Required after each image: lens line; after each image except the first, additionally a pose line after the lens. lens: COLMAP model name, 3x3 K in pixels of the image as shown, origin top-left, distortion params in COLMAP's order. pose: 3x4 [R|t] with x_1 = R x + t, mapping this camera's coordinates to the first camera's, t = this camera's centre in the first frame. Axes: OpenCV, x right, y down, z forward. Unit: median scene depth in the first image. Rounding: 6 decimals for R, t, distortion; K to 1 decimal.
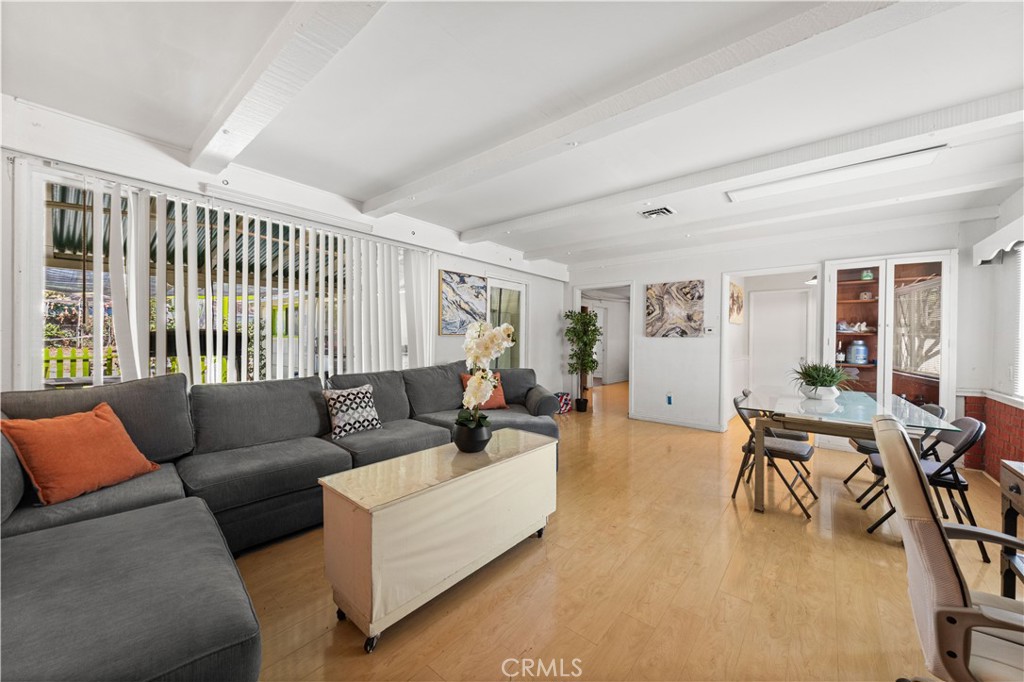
lens RADIAL K [[375.3, 0, 497.0], [0, 375.3, 341.9], [0, 0, 1]] dist [0.003685, -0.000408]
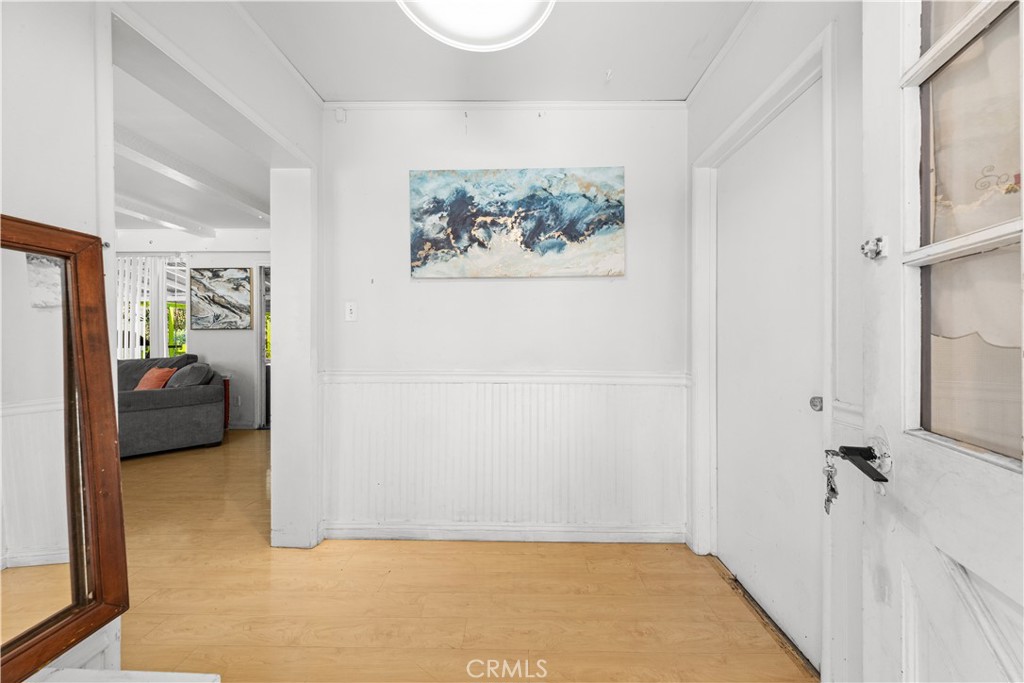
lens RADIAL K [[351.3, 0, 511.2], [0, 351.3, 343.2], [0, 0, 1]] dist [-0.010344, -0.000304]
pose [[0.626404, -0.007569, -0.779461, 1.124500], [0.001098, 0.999960, -0.008827, 0.028056], [0.779497, 0.004673, 0.626388, 1.022571]]
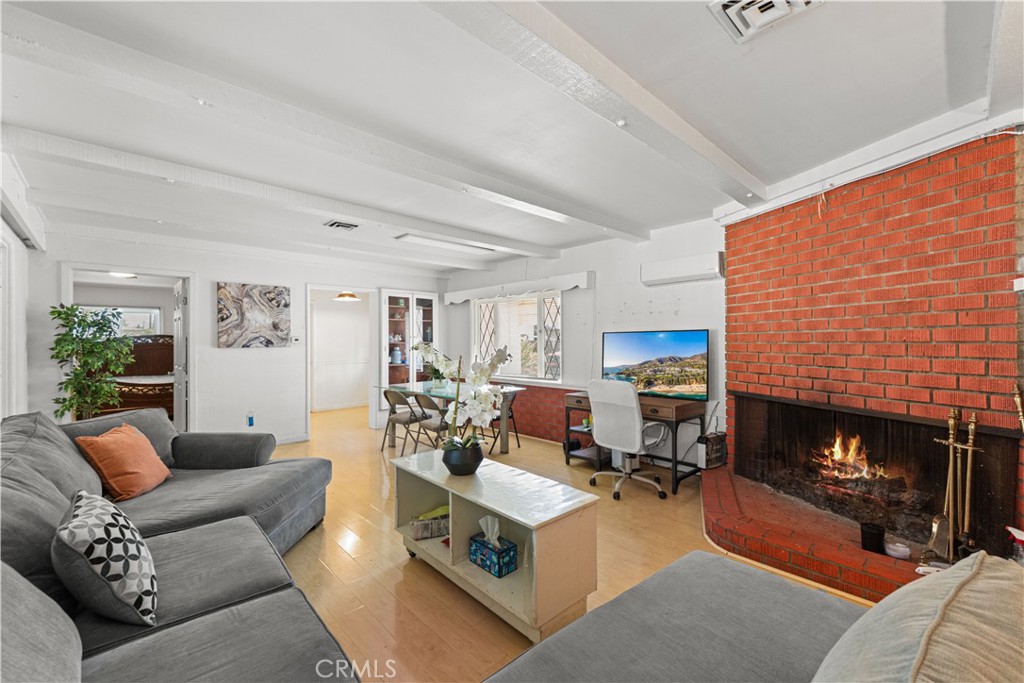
lens RADIAL K [[426.3, 0, 516.0], [0, 426.3, 342.9], [0, 0, 1]] dist [0.007220, -0.002867]
pose [[0.090128, -0.015579, 0.995808, -0.525421], [0.017609, 0.999746, 0.014047, -0.030523], [-0.995775, 0.016270, 0.090379, 0.353996]]
